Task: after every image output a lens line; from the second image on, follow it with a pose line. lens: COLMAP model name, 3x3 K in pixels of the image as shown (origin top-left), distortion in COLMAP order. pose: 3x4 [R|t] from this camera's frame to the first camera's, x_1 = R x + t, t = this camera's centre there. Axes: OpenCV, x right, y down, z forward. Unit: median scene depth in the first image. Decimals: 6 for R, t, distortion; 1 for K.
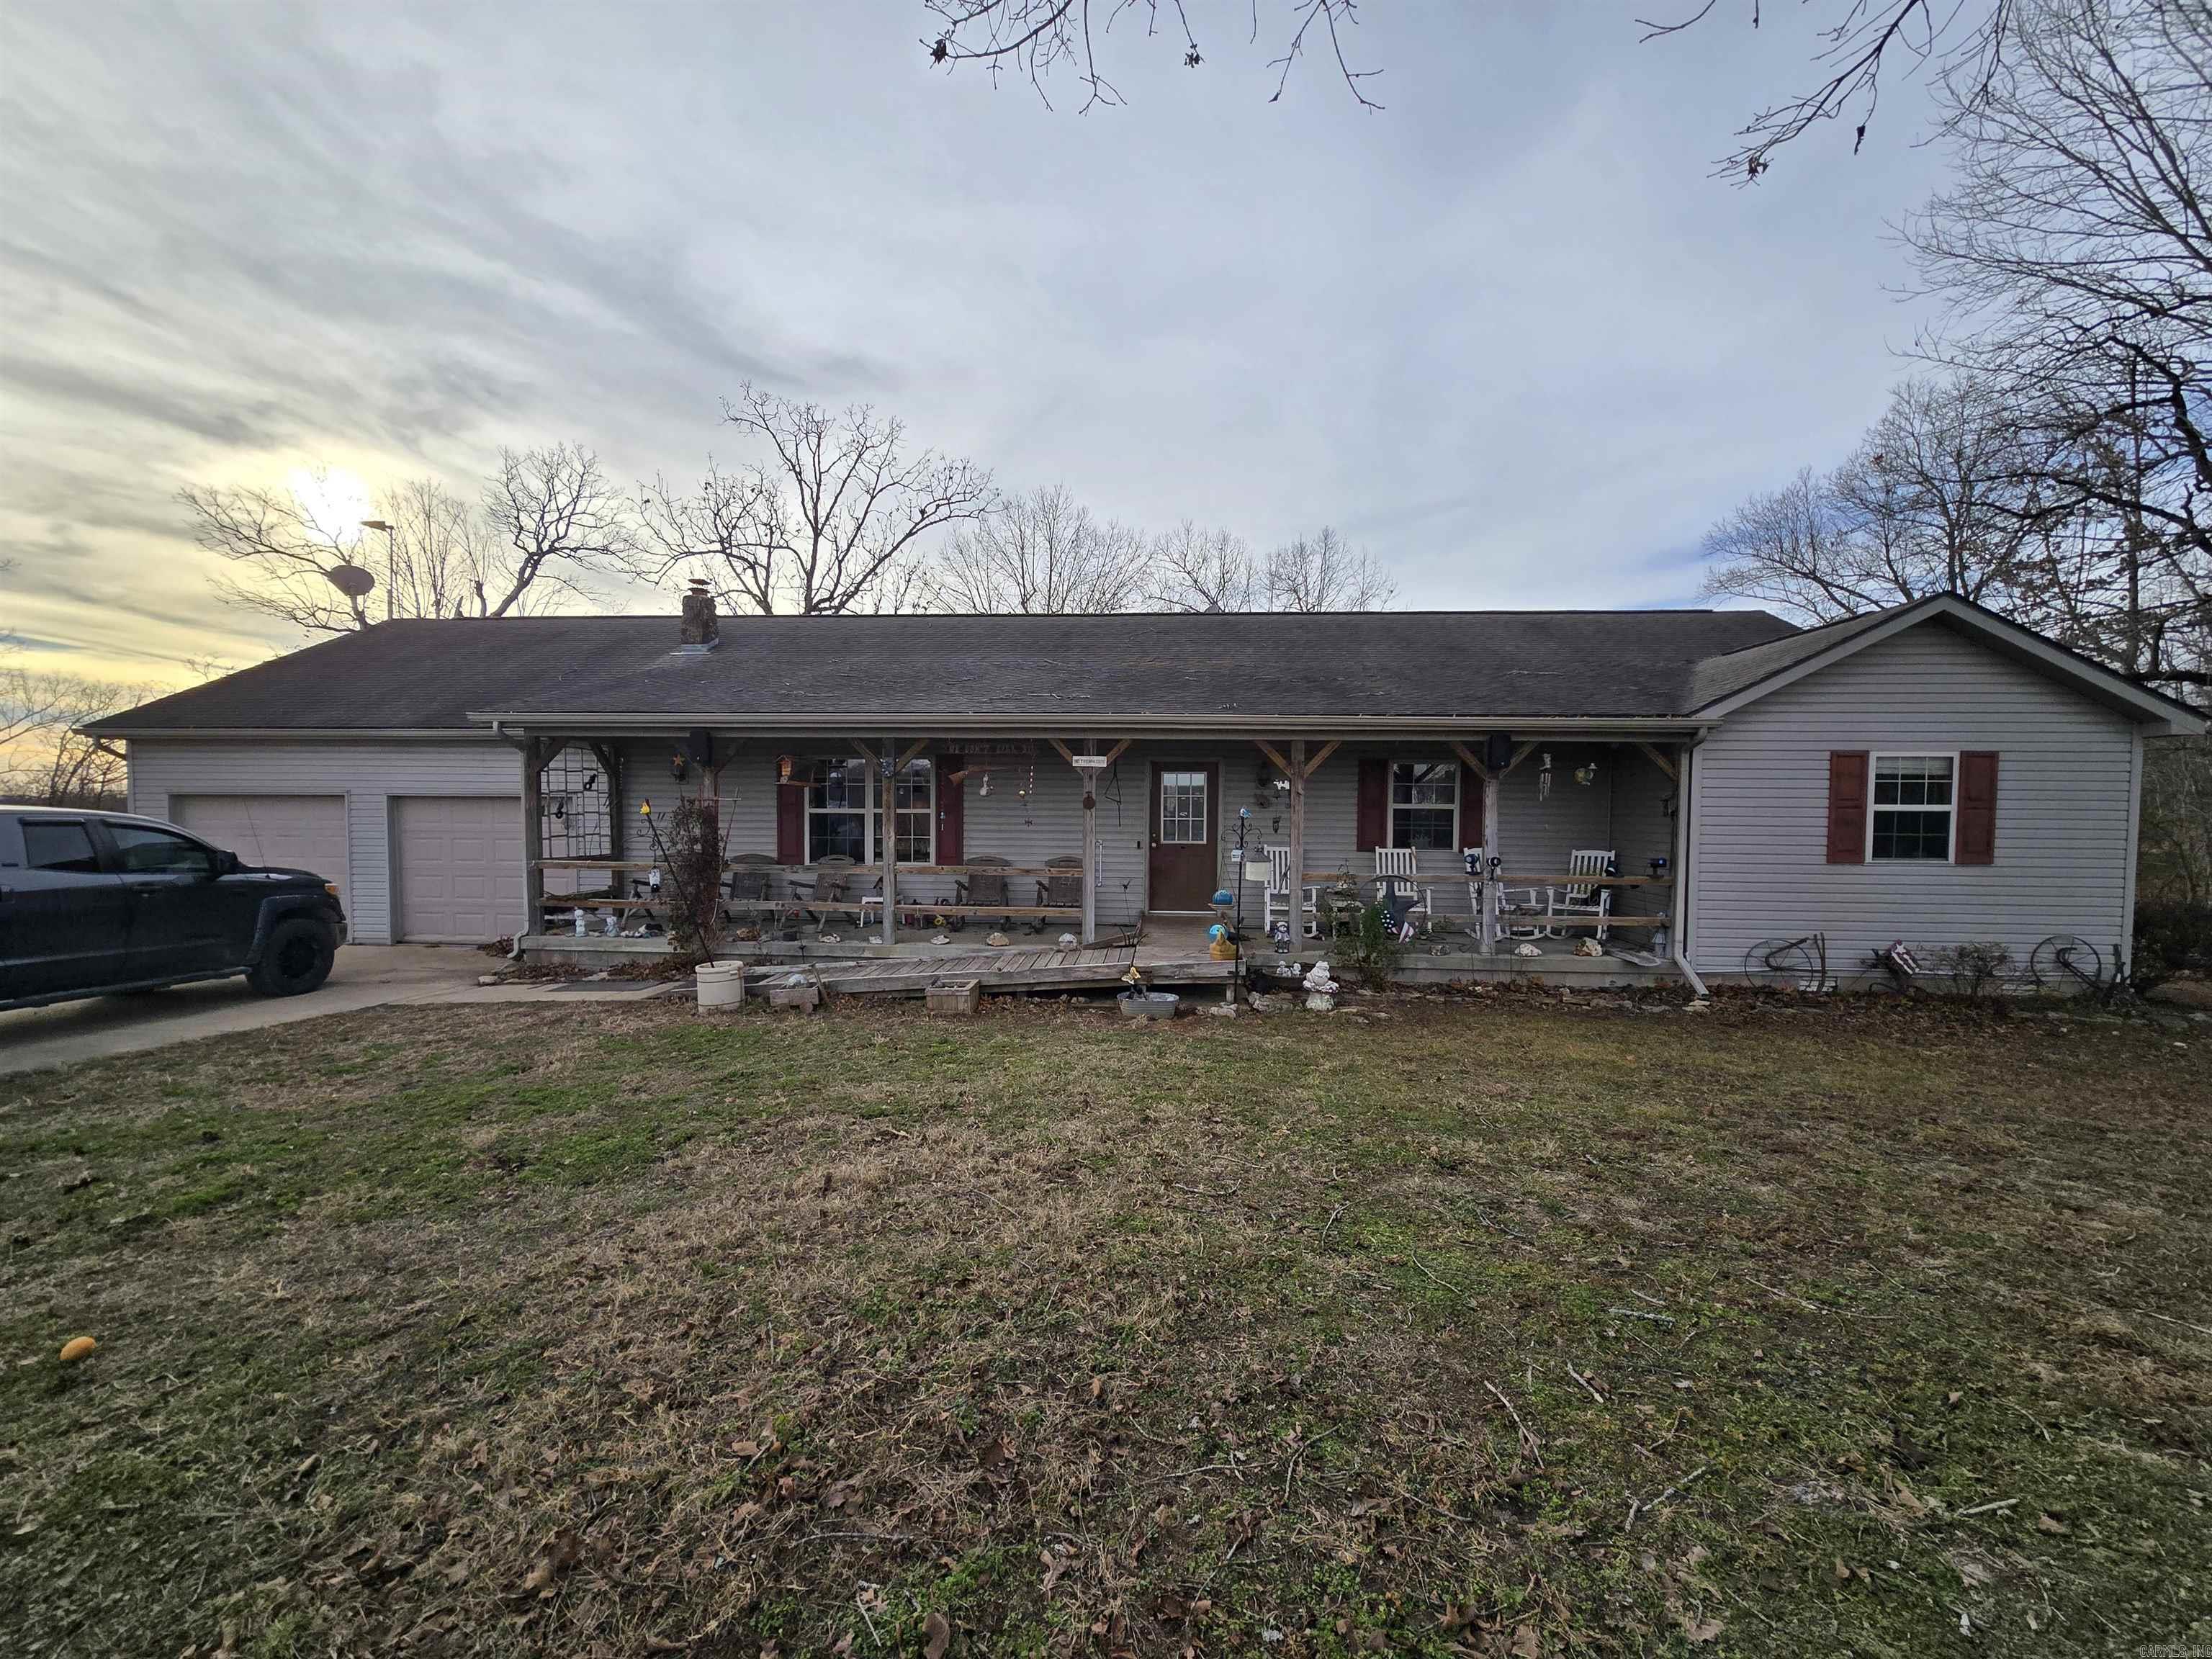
lens RADIAL K [[897.8, 0, 1108.4], [0, 897.8, 835.9], [0, 0, 1]] dist [-0.006028, 0.000780]
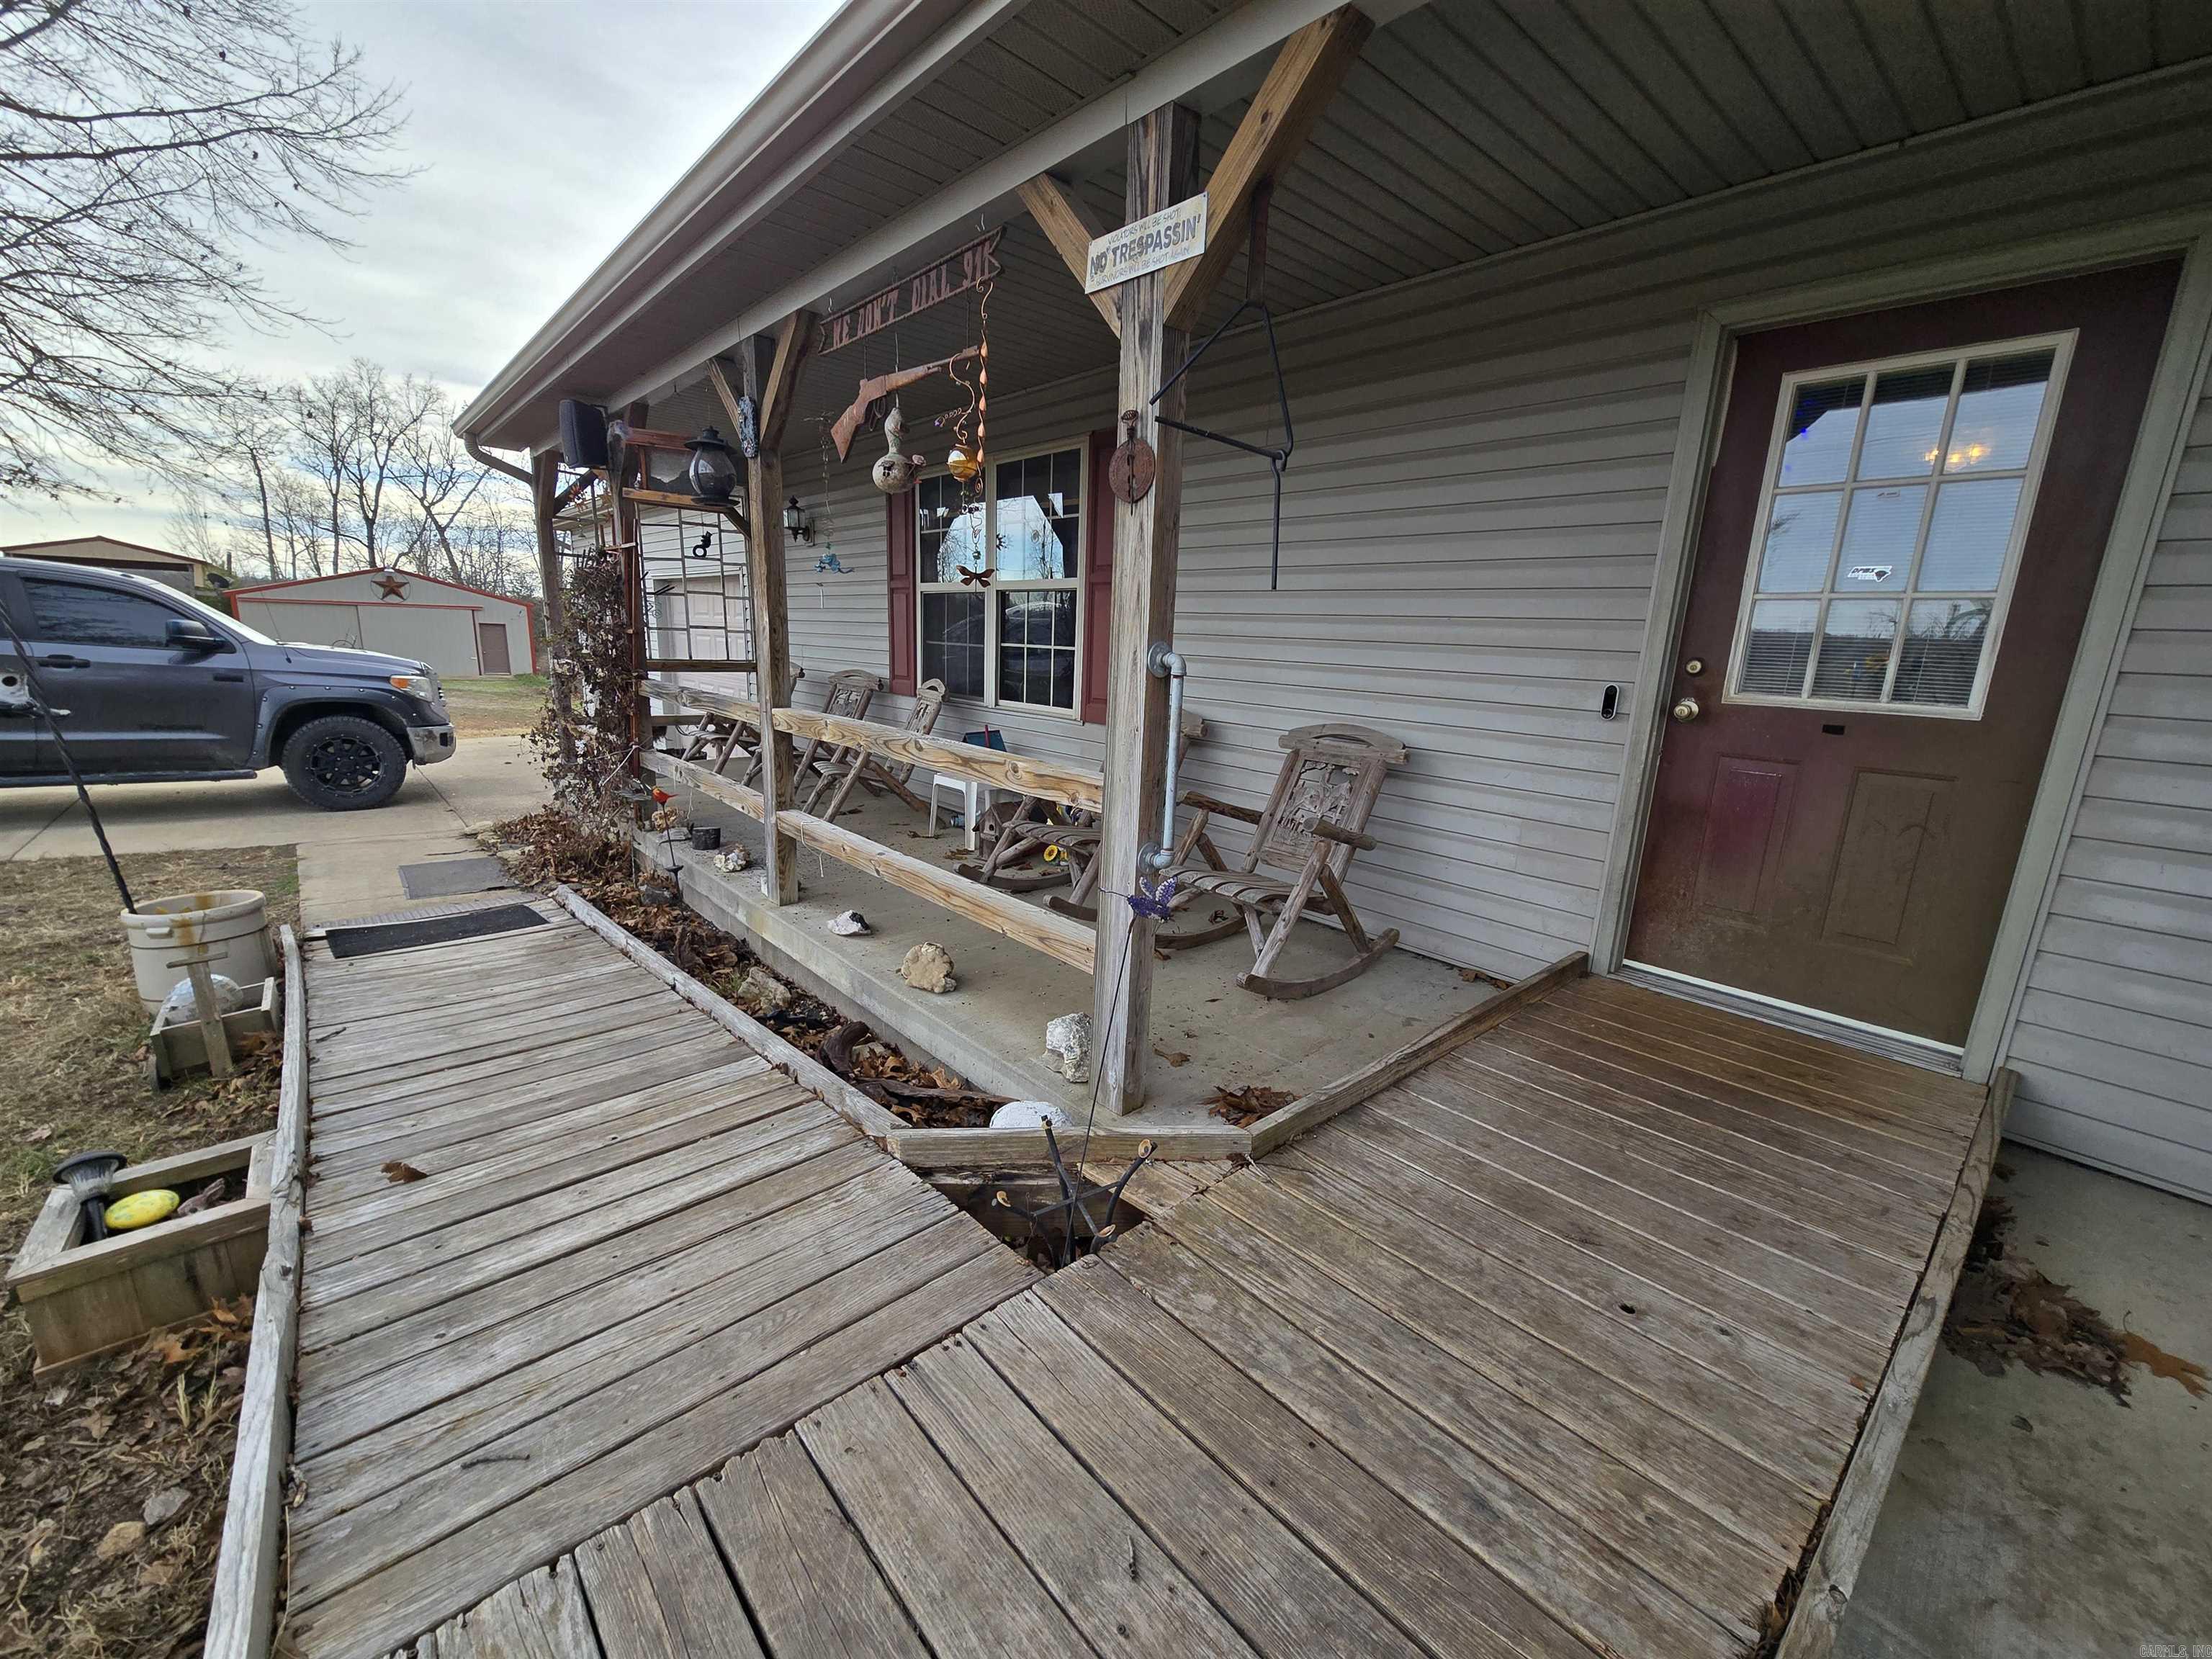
lens RADIAL K [[897.8, 0, 1099.0], [0, 897.8, 837.2], [0, 0, 1]] dist [-0.006028, 0.000780]
pose [[0.712871, 0.173649, -0.679456, 0.109898], [-0.056505, 0.979932, 0.191158, 0.007168], [0.699015, -0.097878, 0.708377, 0.711805]]
